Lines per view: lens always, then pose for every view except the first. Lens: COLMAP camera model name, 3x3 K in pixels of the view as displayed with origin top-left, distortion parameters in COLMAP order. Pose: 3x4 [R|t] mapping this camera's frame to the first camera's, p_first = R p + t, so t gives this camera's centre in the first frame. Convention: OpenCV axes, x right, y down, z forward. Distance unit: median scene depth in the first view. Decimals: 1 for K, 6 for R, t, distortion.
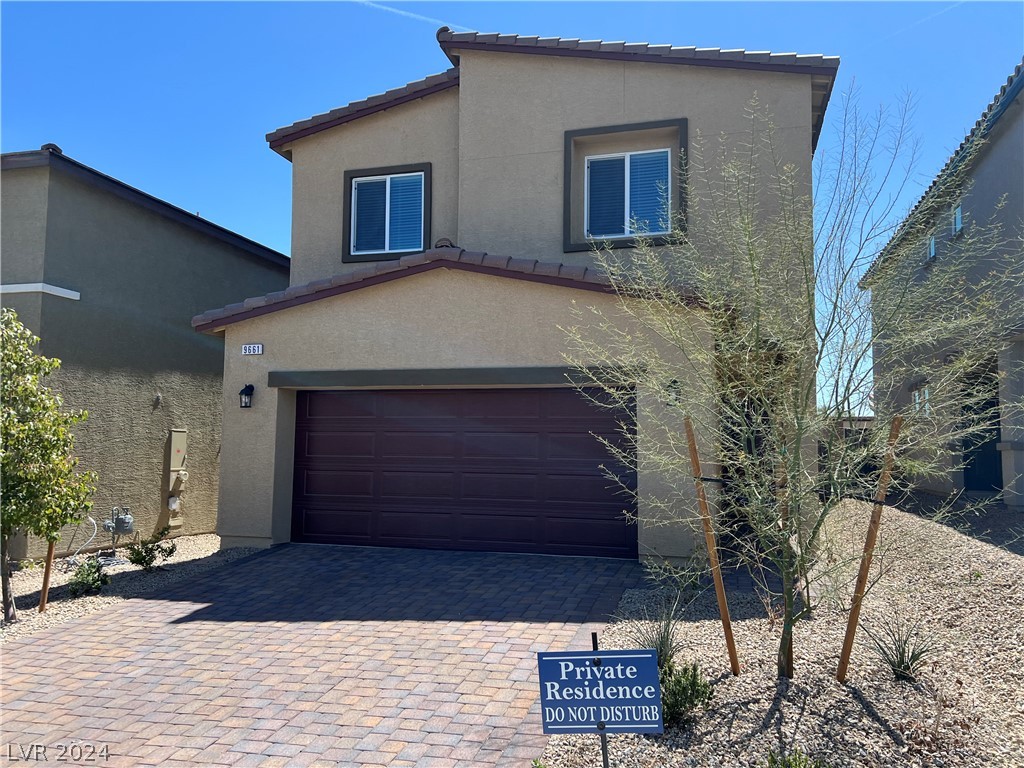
lens RADIAL K [[765.2, 0, 513.3], [0, 765.2, 386.7], [0, 0, 1]] dist [-0.003072, -0.004107]
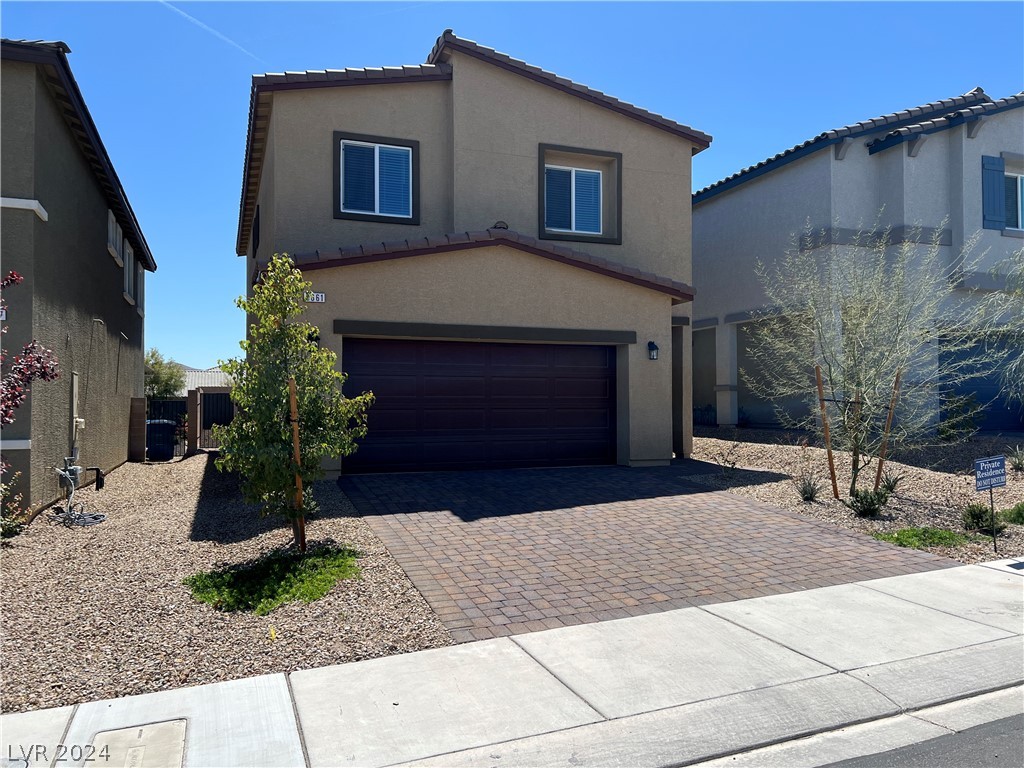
lens RADIAL K [[765.2, 0, 518.9], [0, 765.2, 384.3], [0, 0, 1]] dist [-0.003072, -0.004107]
pose [[0.797189, 0.000547, 0.603729, -0.724130], [-0.039120, 0.997945, 0.050751, 0.006040], [-0.602461, -0.064076, 0.795572, -0.025252]]
